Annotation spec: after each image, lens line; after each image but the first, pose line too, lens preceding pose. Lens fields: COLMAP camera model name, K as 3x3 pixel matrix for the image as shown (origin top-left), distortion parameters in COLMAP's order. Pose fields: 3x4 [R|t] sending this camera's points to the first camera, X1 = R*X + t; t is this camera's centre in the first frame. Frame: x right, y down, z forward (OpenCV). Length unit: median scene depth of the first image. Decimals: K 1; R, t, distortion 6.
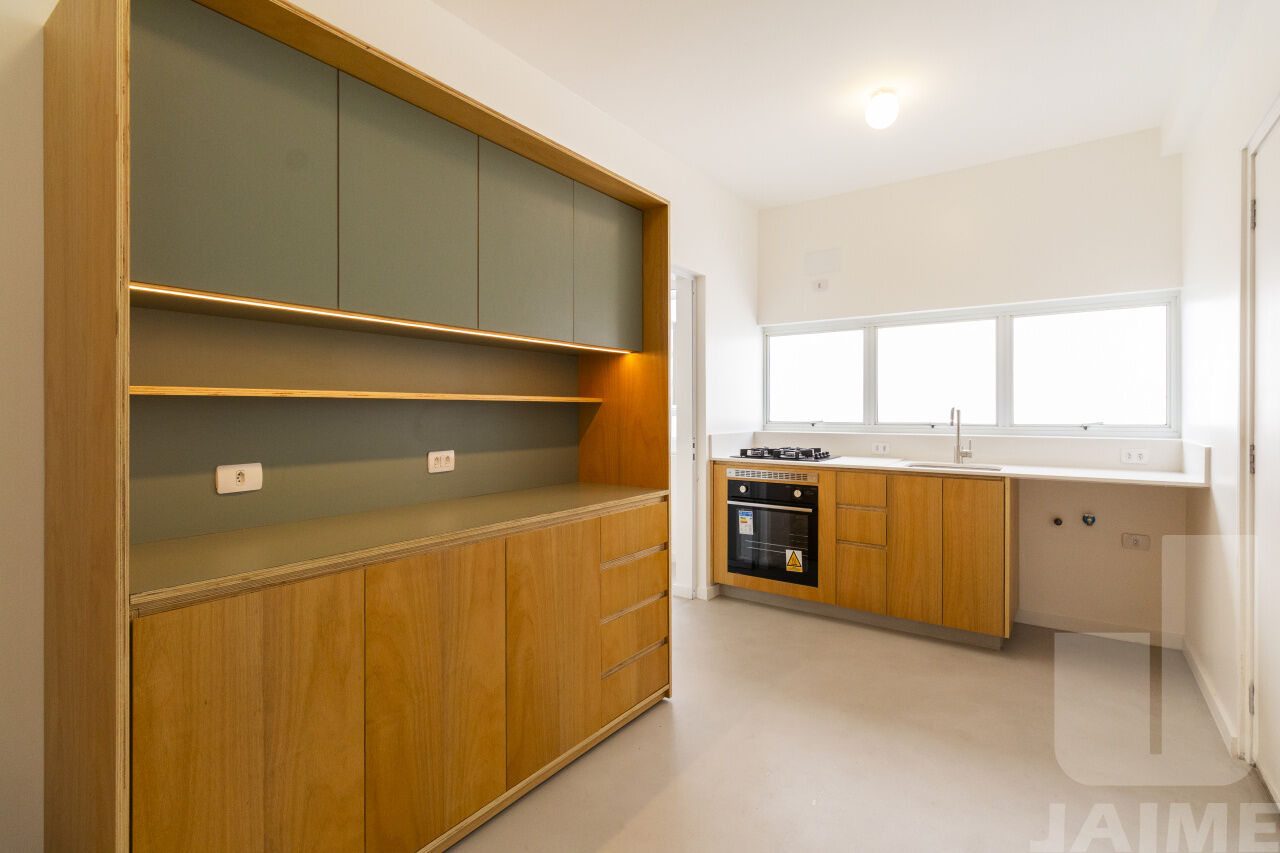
lens RADIAL K [[603.5, 0, 649.1], [0, 603.5, 422.0], [0, 0, 1]] dist [-0.001859, 0.001229]
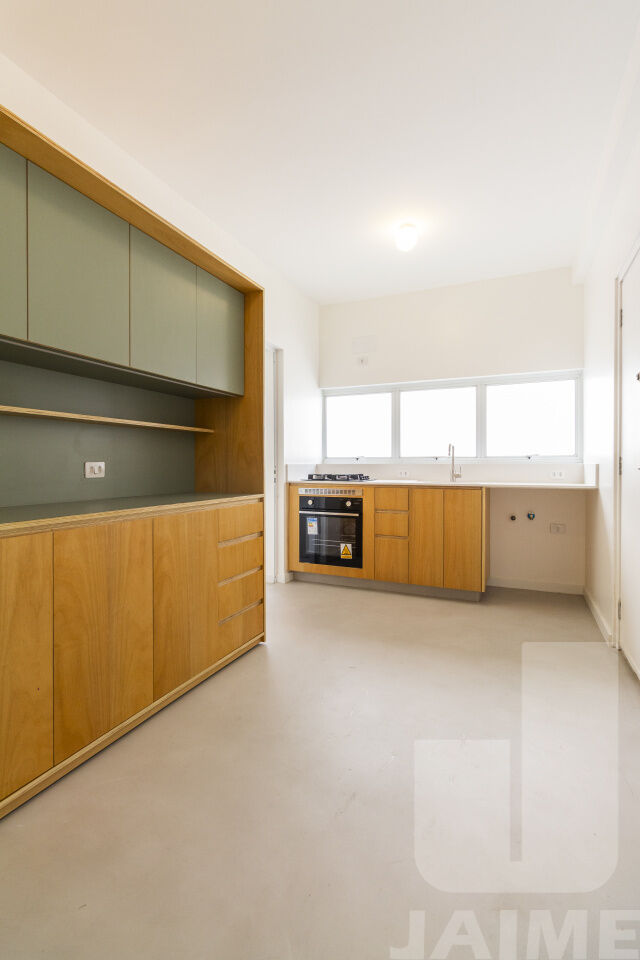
lens RADIAL K [[452.6, 0, 312.1], [0, 452.6, 474.4], [0, 0, 1]] dist [-0.001859, 0.001229]
pose [[0.983345, -0.001382, 0.181745, -0.050099], [0.000594, 0.999990, 0.004390, 0.064448], [-0.181749, -0.004209, 0.983336, -0.058488]]
